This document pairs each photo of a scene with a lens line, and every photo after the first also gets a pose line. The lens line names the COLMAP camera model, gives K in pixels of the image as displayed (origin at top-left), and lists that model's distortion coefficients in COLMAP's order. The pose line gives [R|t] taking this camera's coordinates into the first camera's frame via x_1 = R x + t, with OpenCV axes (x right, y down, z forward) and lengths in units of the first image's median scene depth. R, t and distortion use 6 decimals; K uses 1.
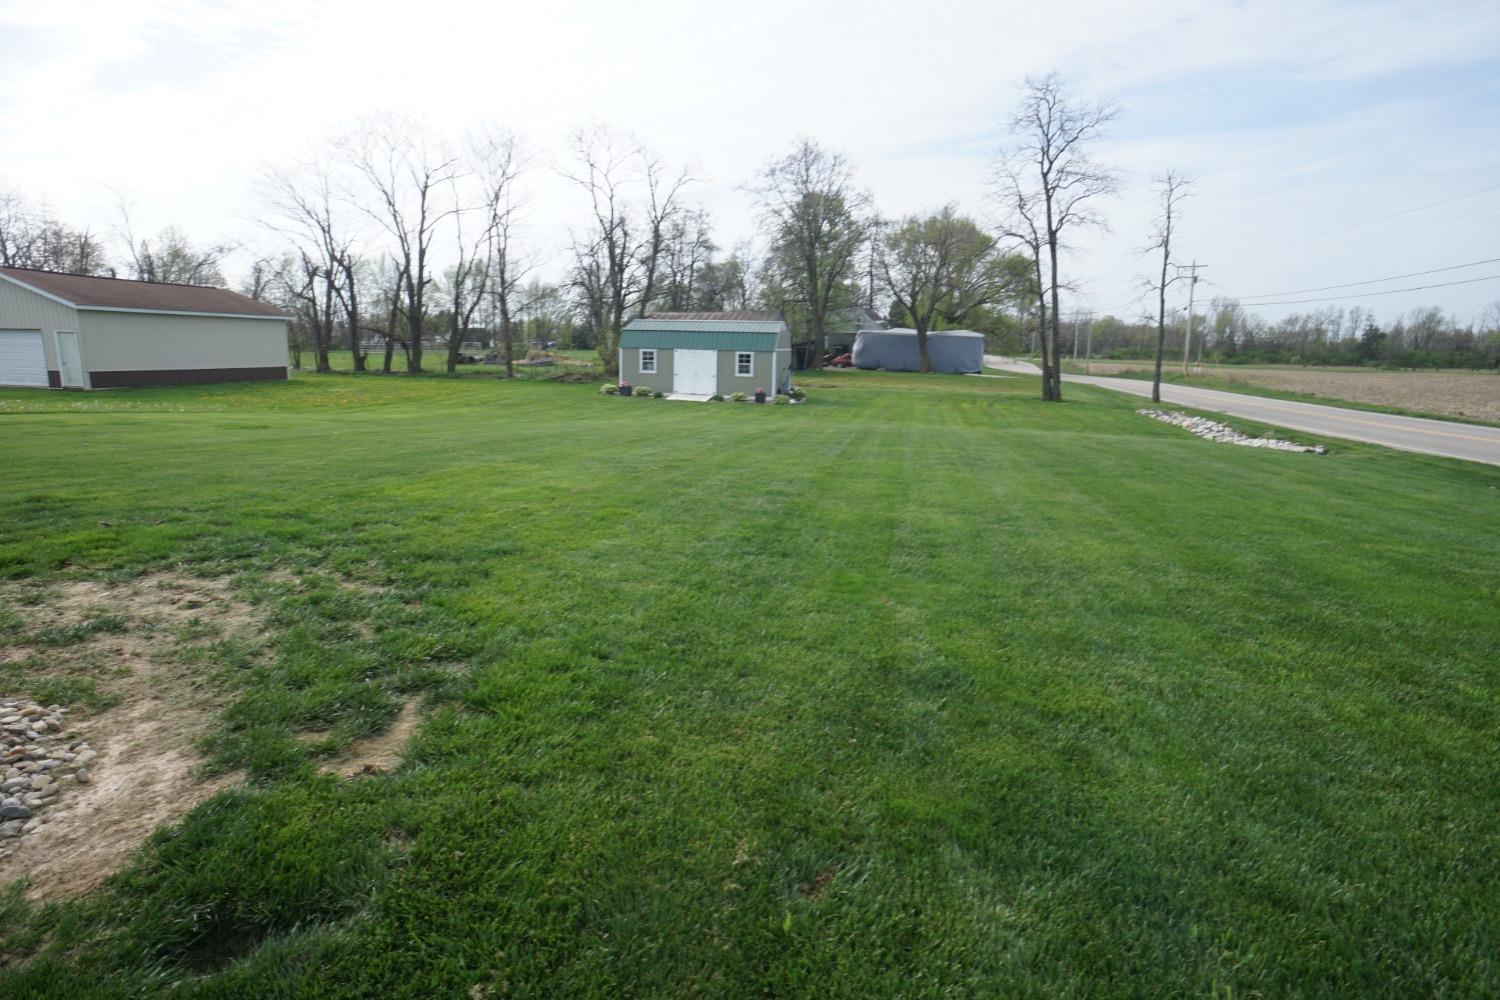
lens RADIAL K [[785.8, 0, 746.9], [0, 785.8, 495.5], [0, 0, 1]] dist [-0.076744, 0.045951]
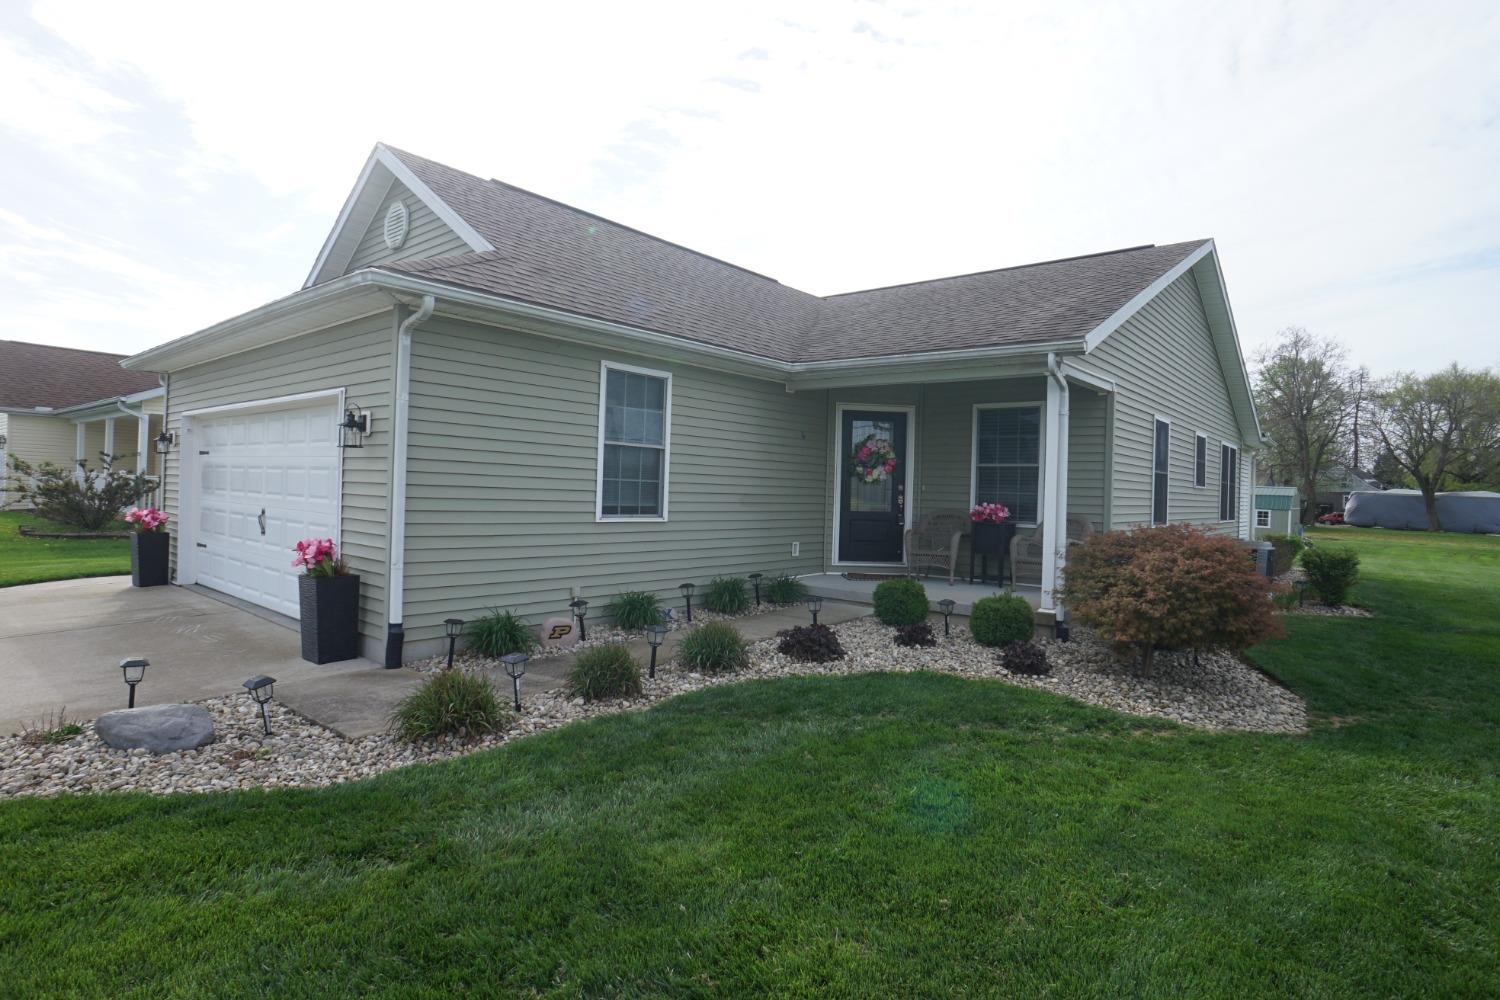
lens RADIAL K [[785.8, 0, 746.9], [0, 785.8, 495.5], [0, 0, 1]] dist [-0.076744, 0.045951]
pose [[0.873500, 0.008408, -0.486751, -0.079687], [-0.101504, 0.981022, -0.165208, 0.057172], [0.476124, 0.193716, 0.857776, -0.317423]]
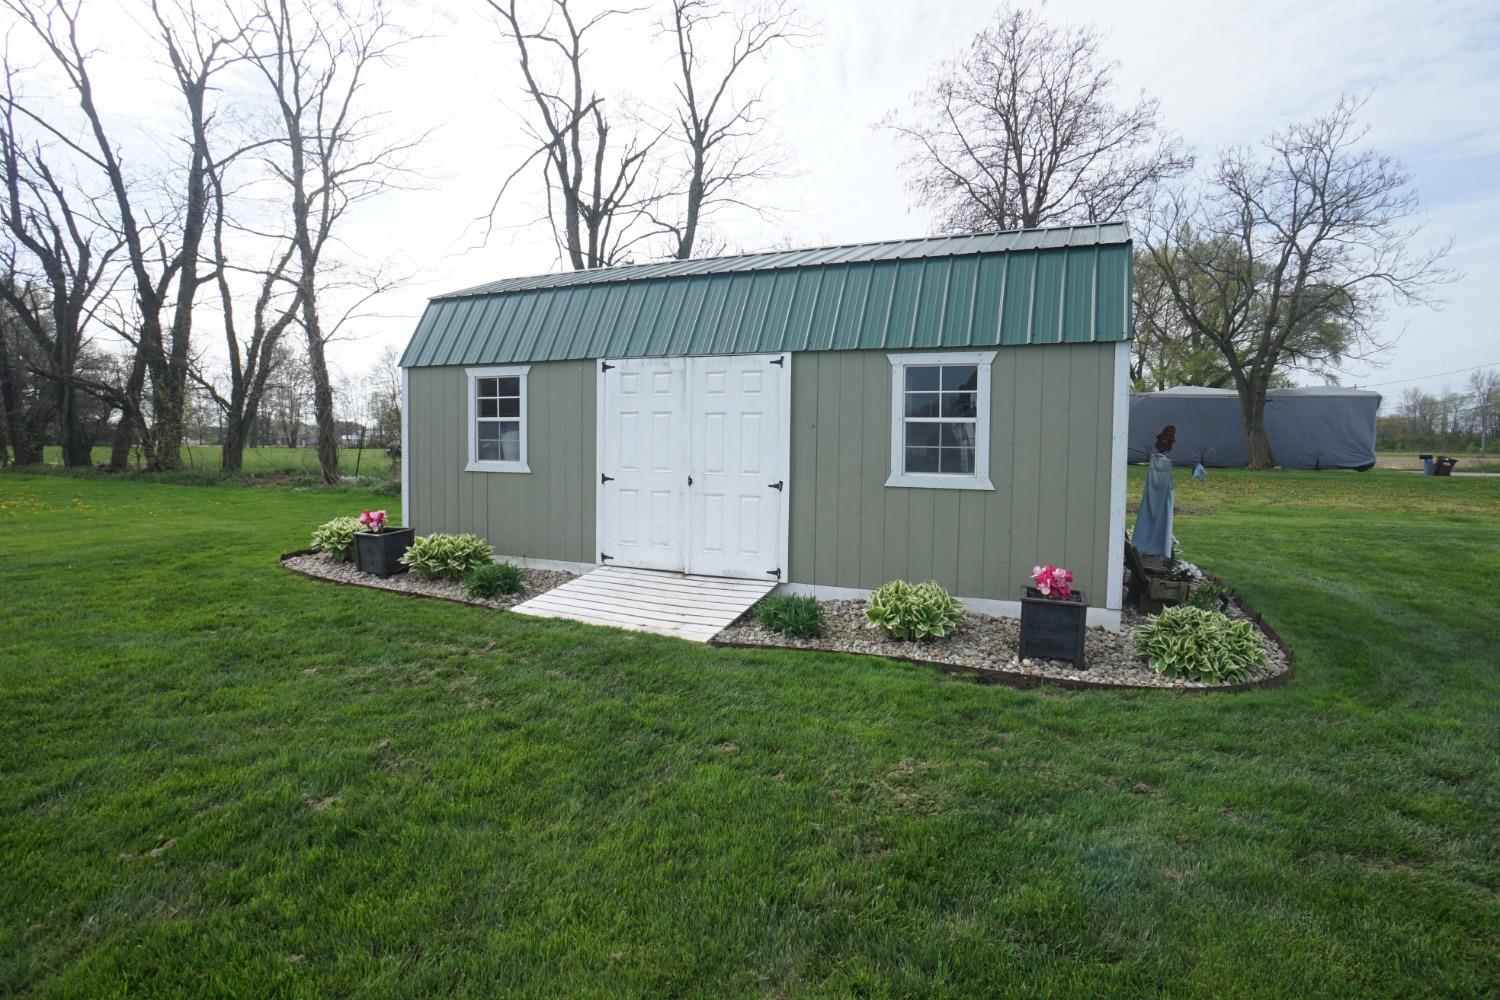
lens RADIAL K [[785.8, 0, 746.9], [0, 785.8, 495.5], [0, 0, 1]] dist [-0.076744, 0.045951]
pose [[0.985888, -0.000568, -0.167403, -0.011740], [-0.020611, 0.991974, -0.124751, -0.084448], [0.166130, 0.126441, 0.977964, 0.544764]]
